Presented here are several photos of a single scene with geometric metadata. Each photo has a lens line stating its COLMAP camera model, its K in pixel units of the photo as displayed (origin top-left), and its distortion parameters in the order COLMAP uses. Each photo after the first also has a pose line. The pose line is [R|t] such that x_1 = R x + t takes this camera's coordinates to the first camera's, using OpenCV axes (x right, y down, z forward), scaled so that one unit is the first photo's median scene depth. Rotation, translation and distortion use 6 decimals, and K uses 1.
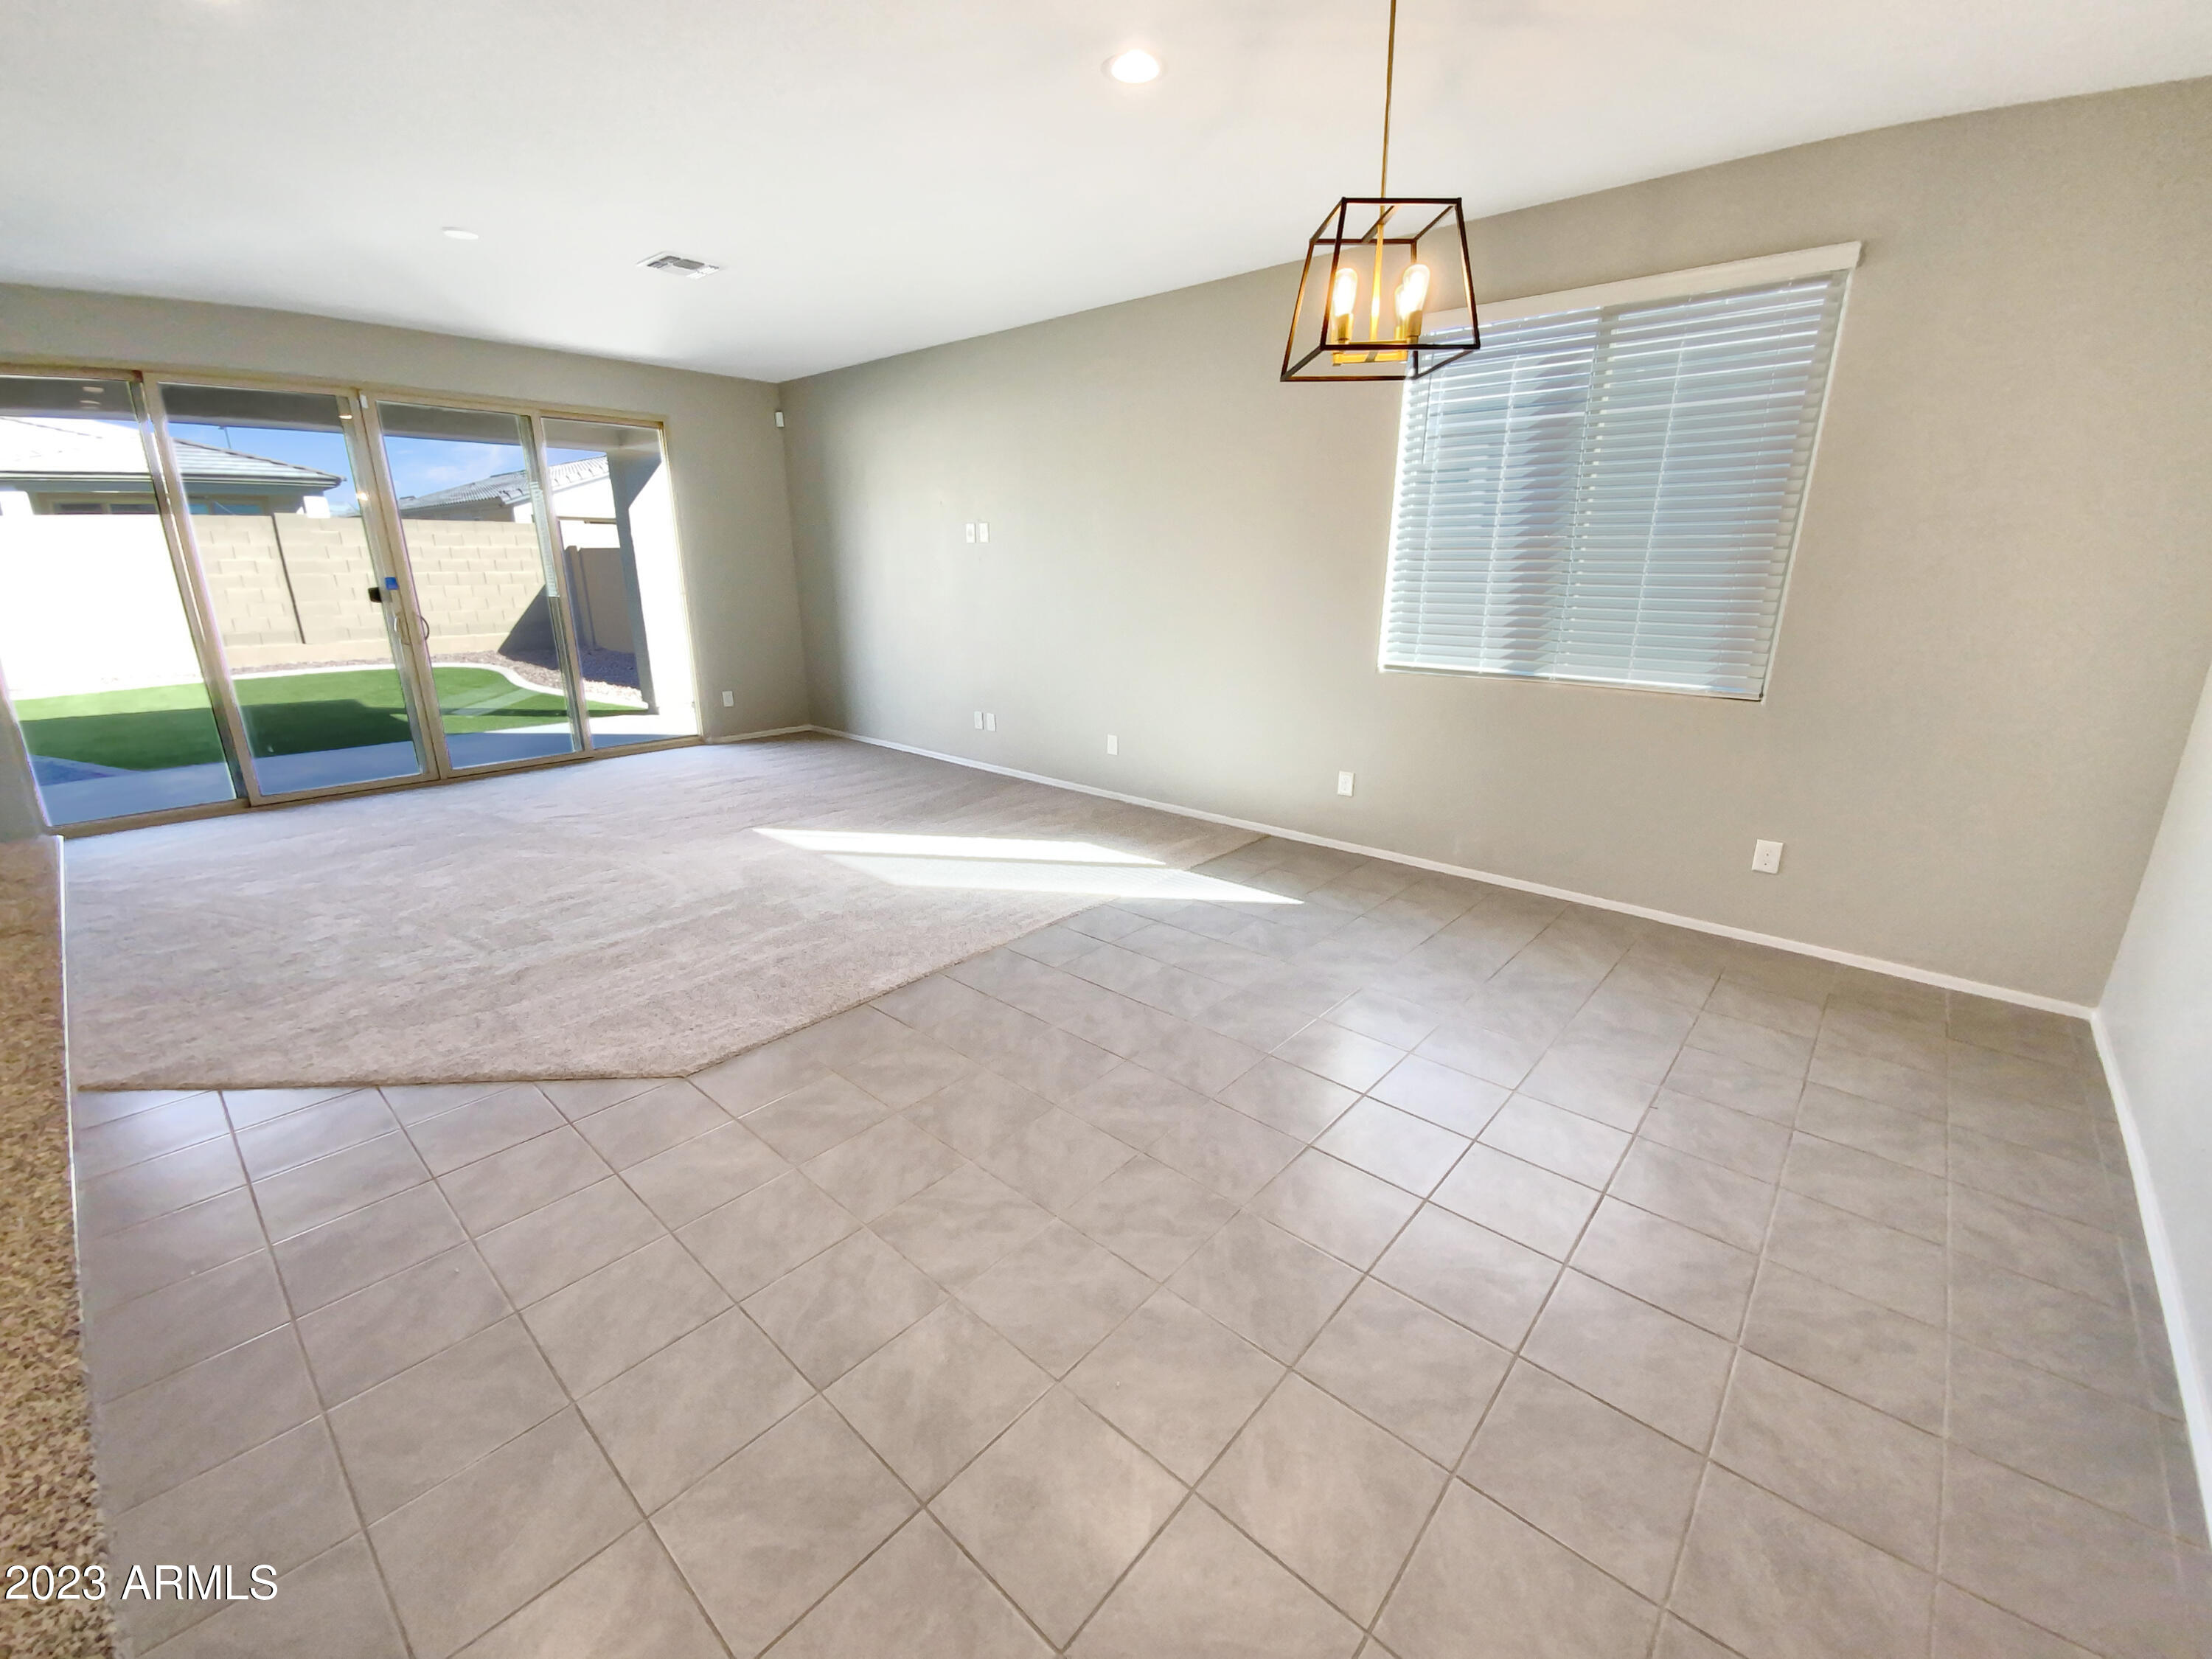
lens RADIAL K [[912.4, 0, 1117.1], [0, 912.4, 826.4], [0, 0, 1]] dist [-0.006742, -0.007008]
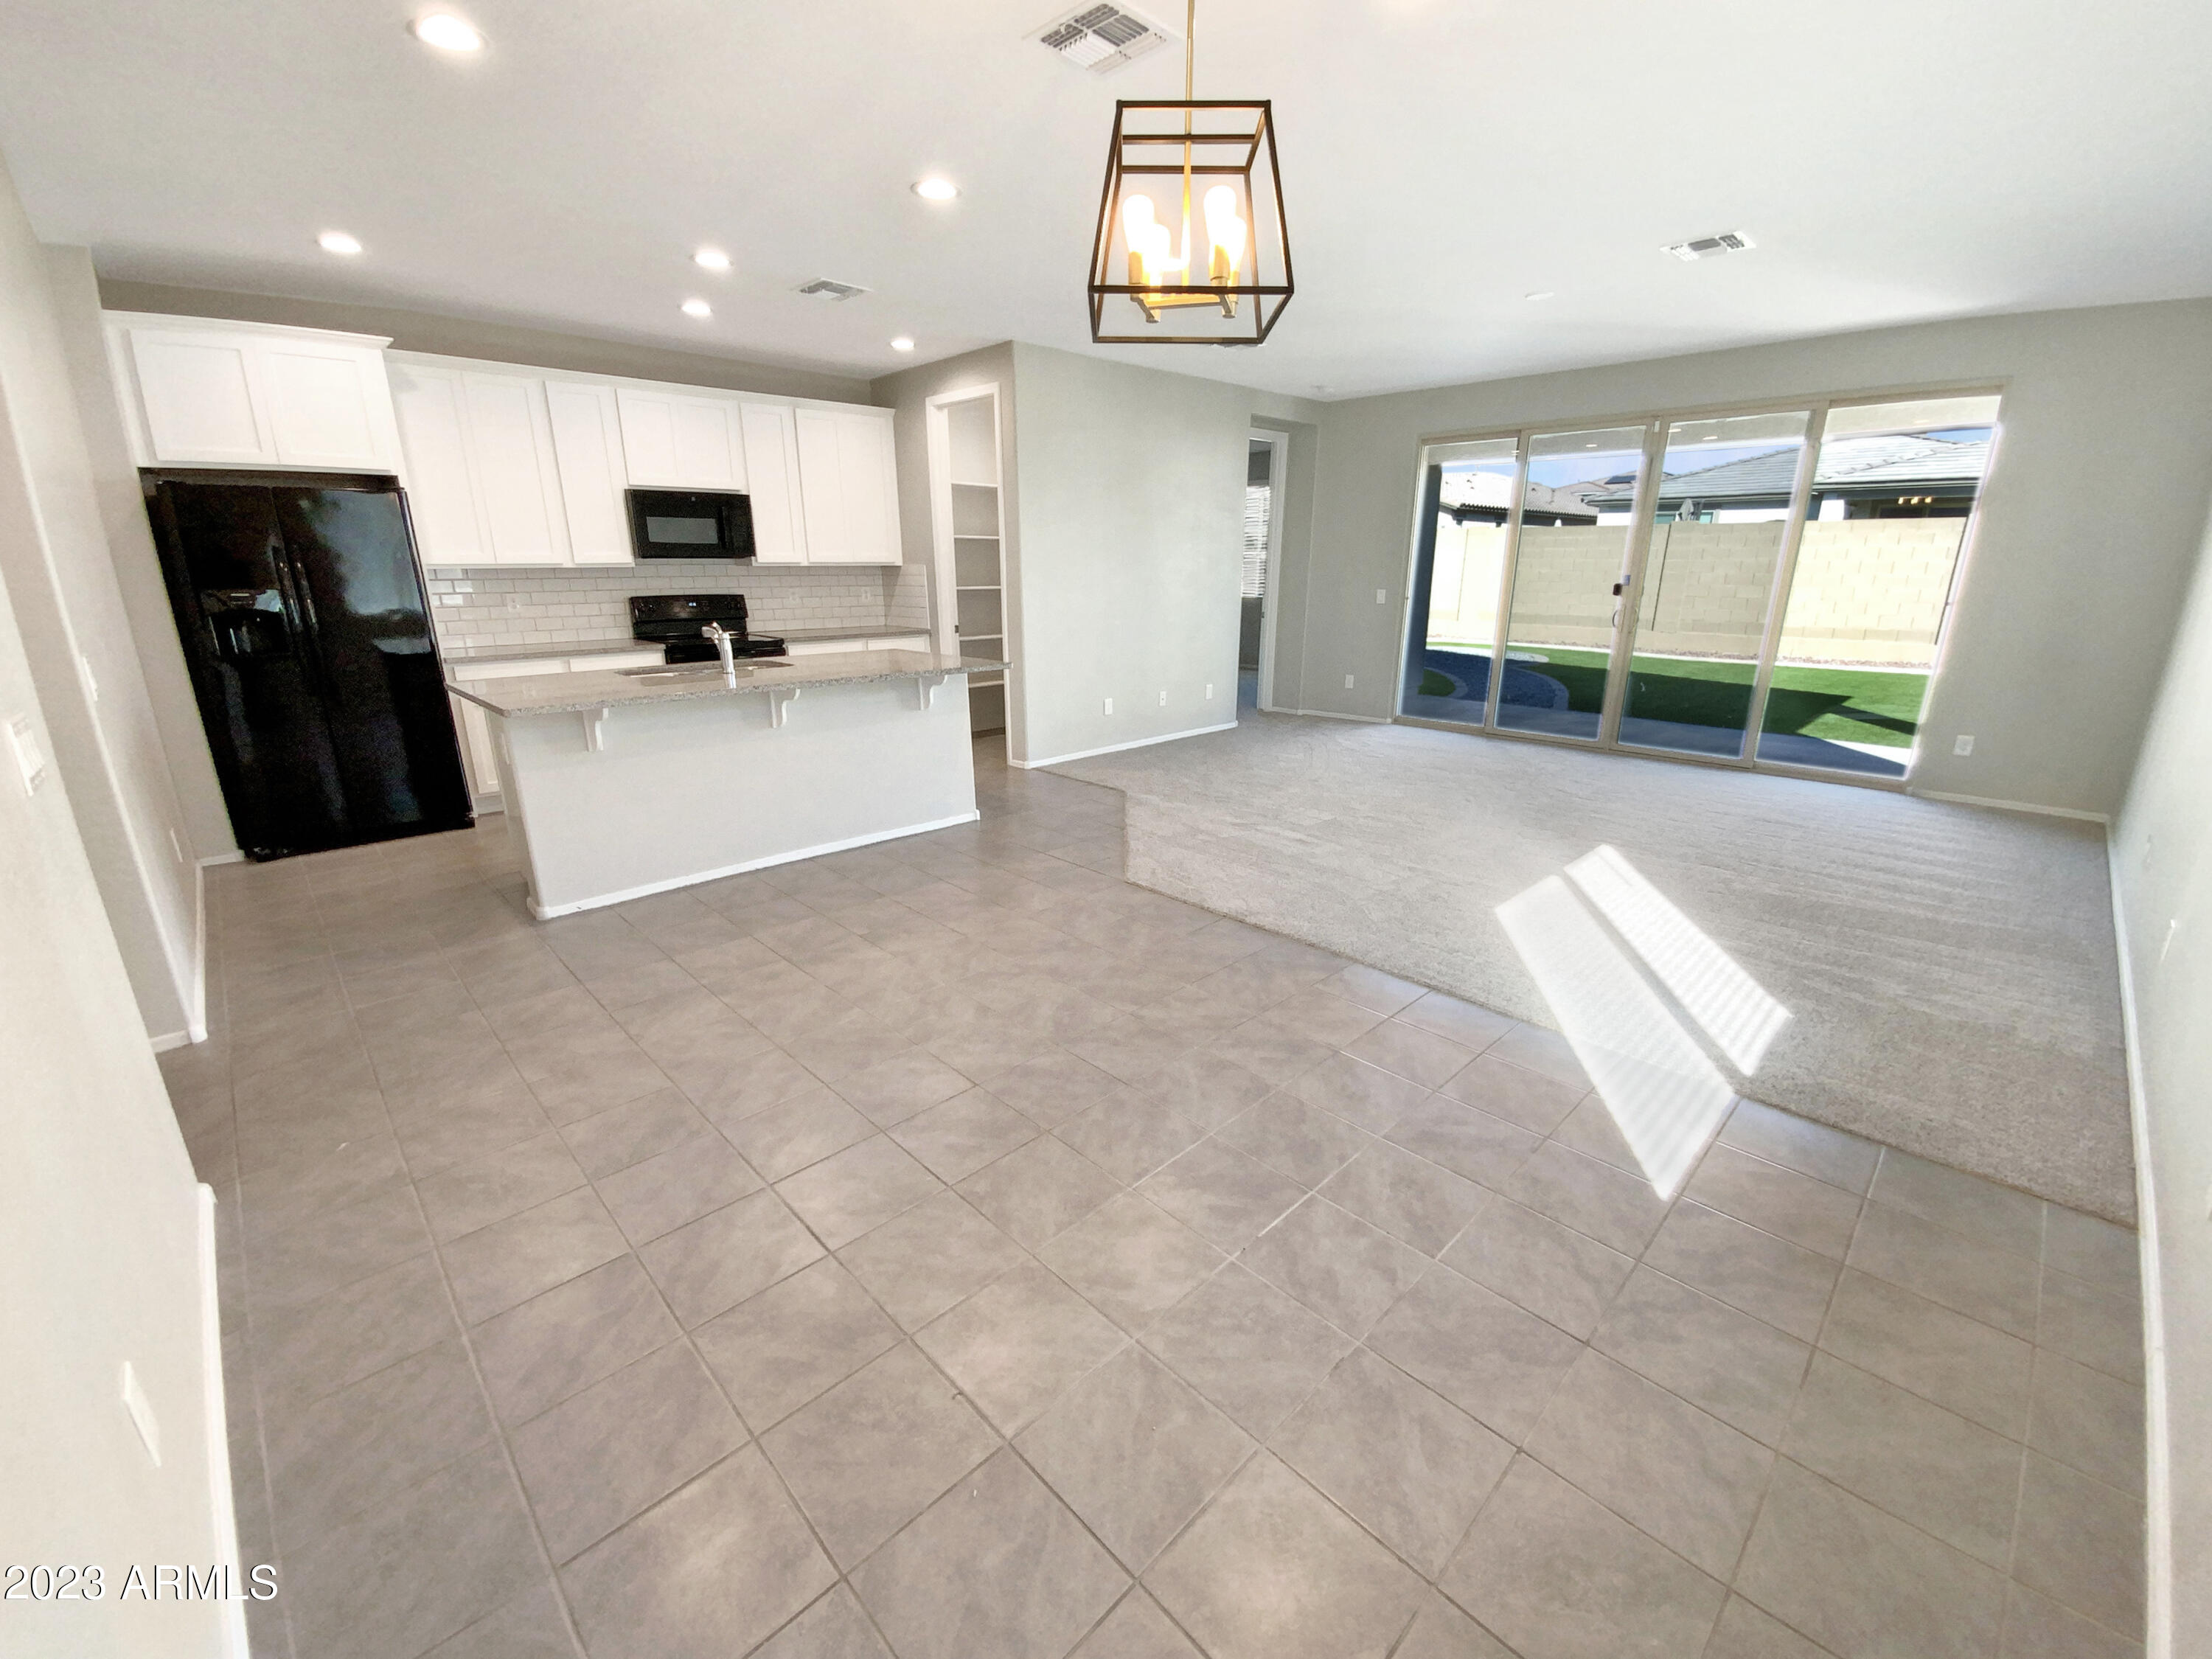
lens RADIAL K [[912.4, 0, 1096.4], [0, 912.4, 832.2], [0, 0, 1]] dist [-0.006742, -0.007008]
pose [[-0.094380, 0.286383, -0.953455, 0.799216], [-0.283084, 0.910475, 0.301495, -0.211572], [0.954440, 0.298363, -0.004861, 0.716021]]
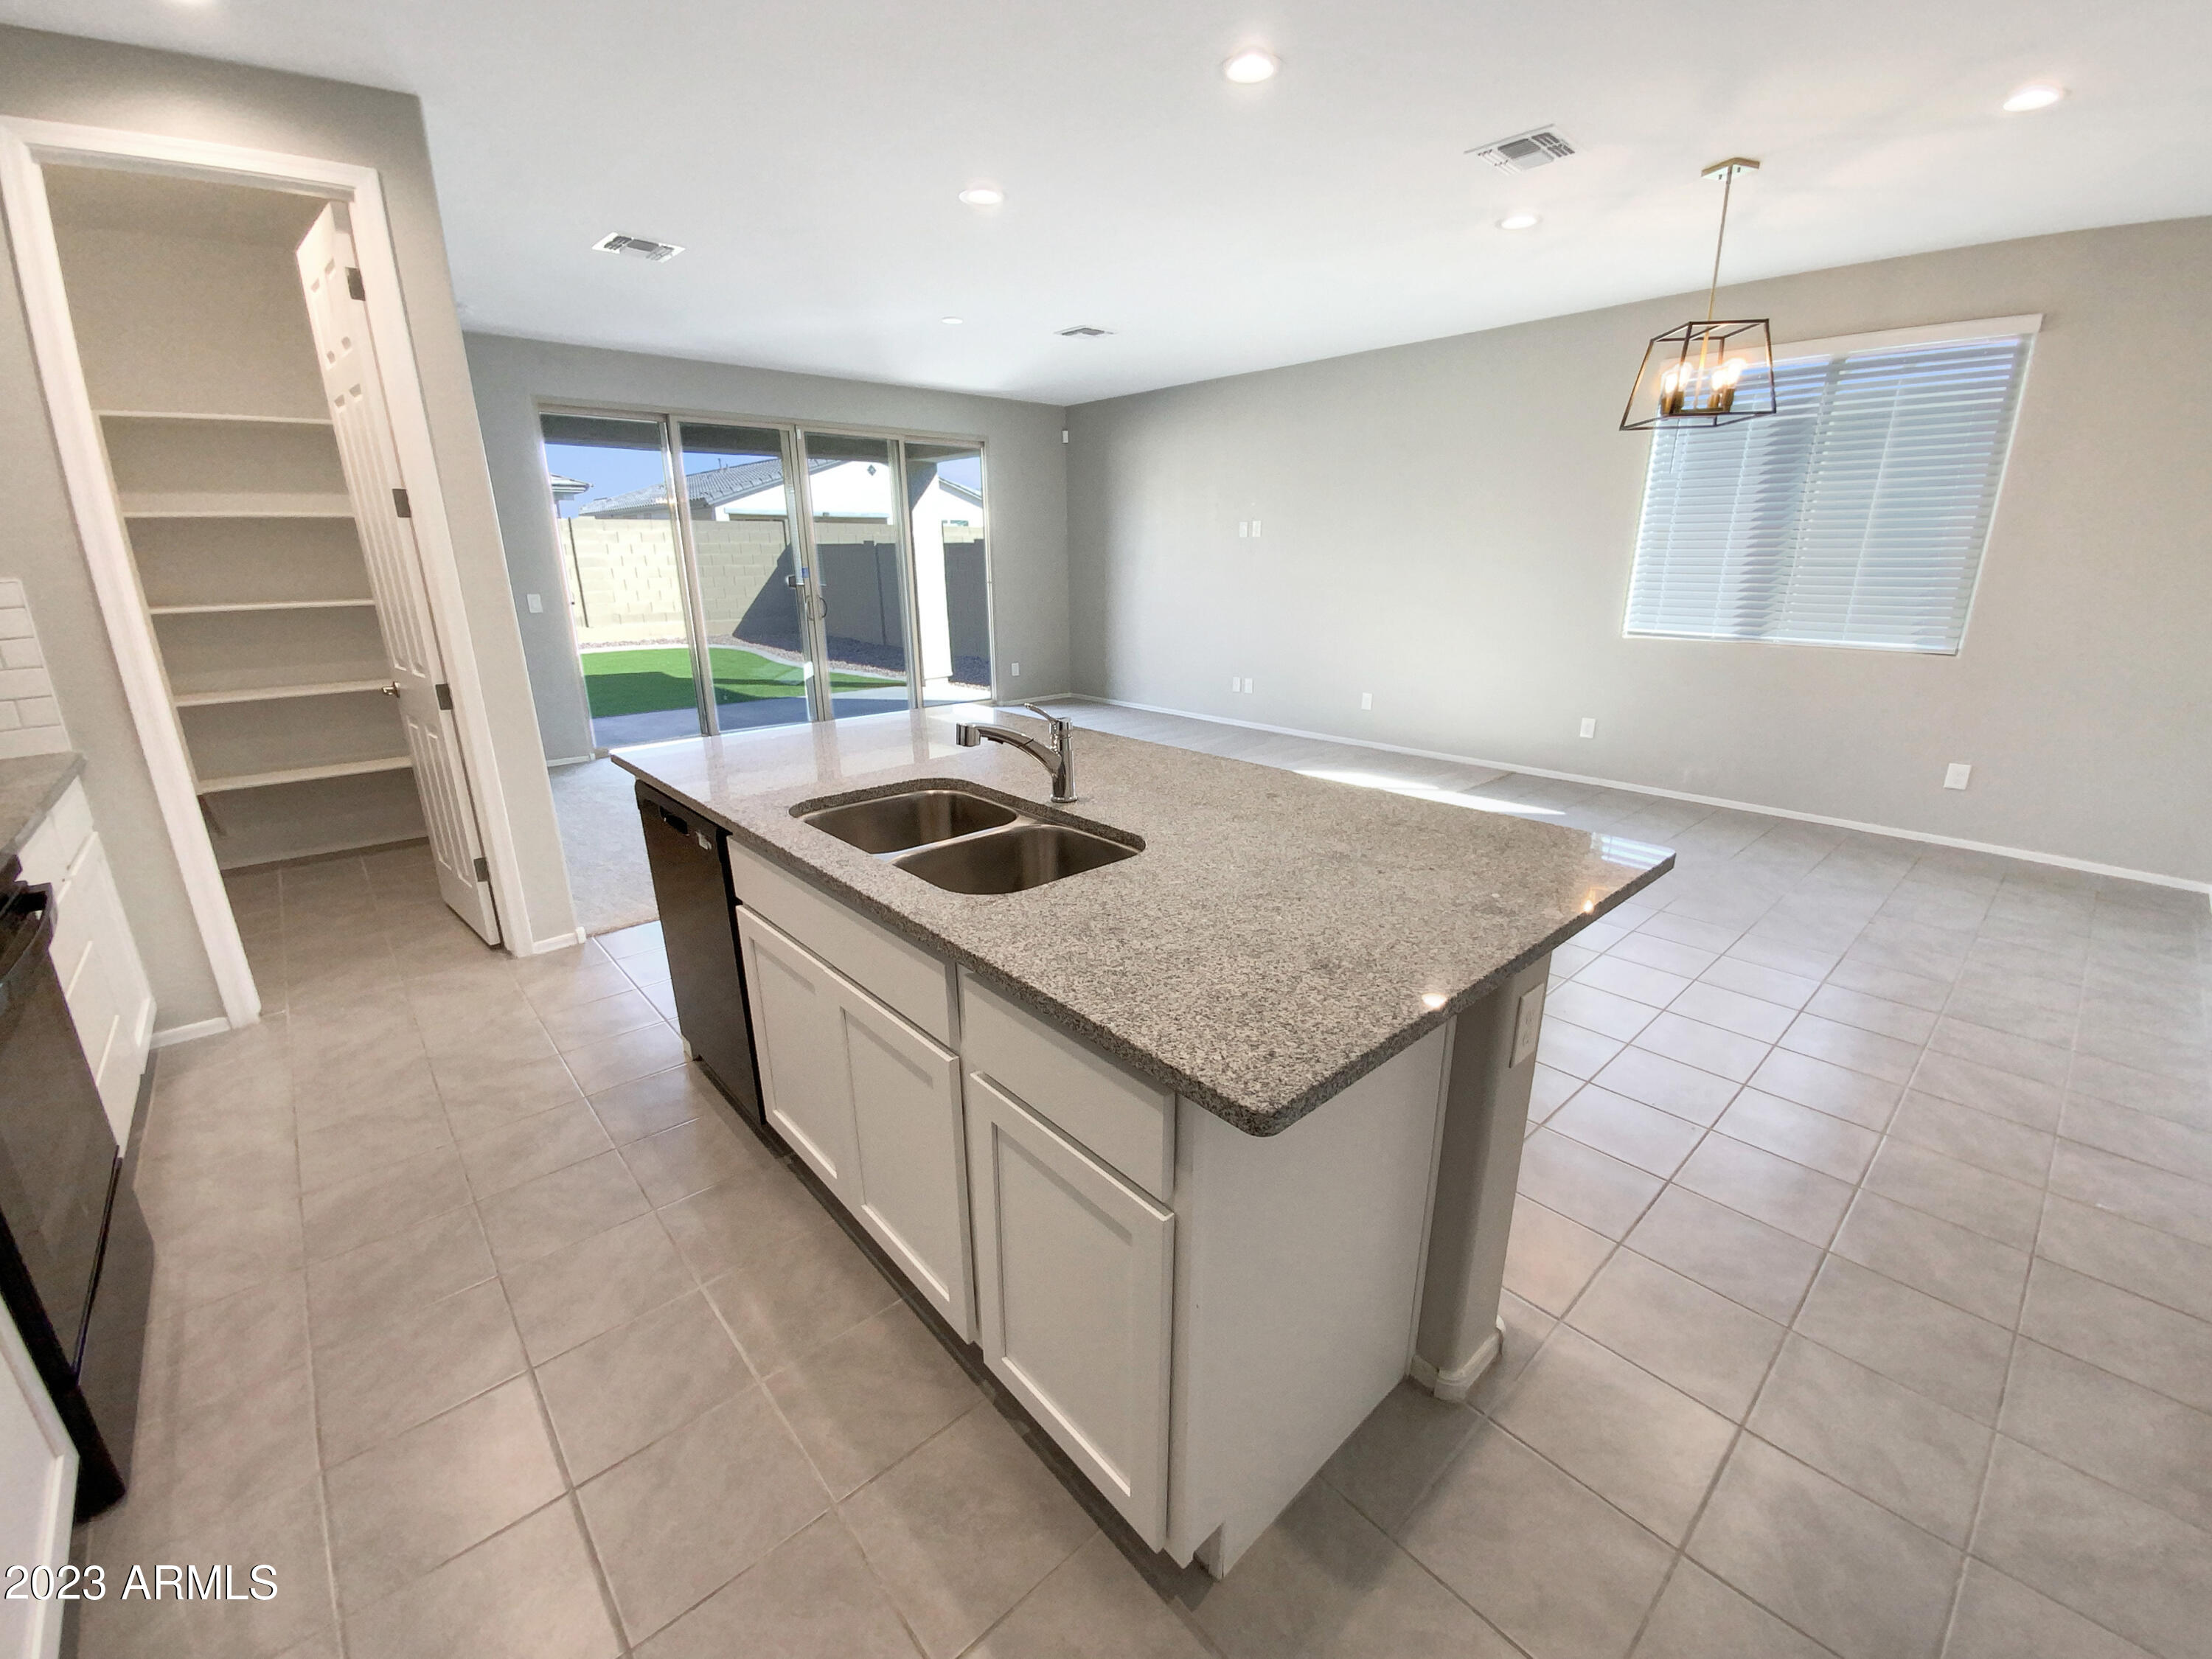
lens RADIAL K [[912.4, 0, 1103.8], [0, 912.4, 826.8], [0, 0, 1]] dist [-0.006742, -0.007008]
pose [[0.992081, 0.027393, -0.122579, -0.345076], [-0.026361, 0.999602, 0.010035, 0.128626], [0.122805, -0.006724, 0.992408, -0.443254]]
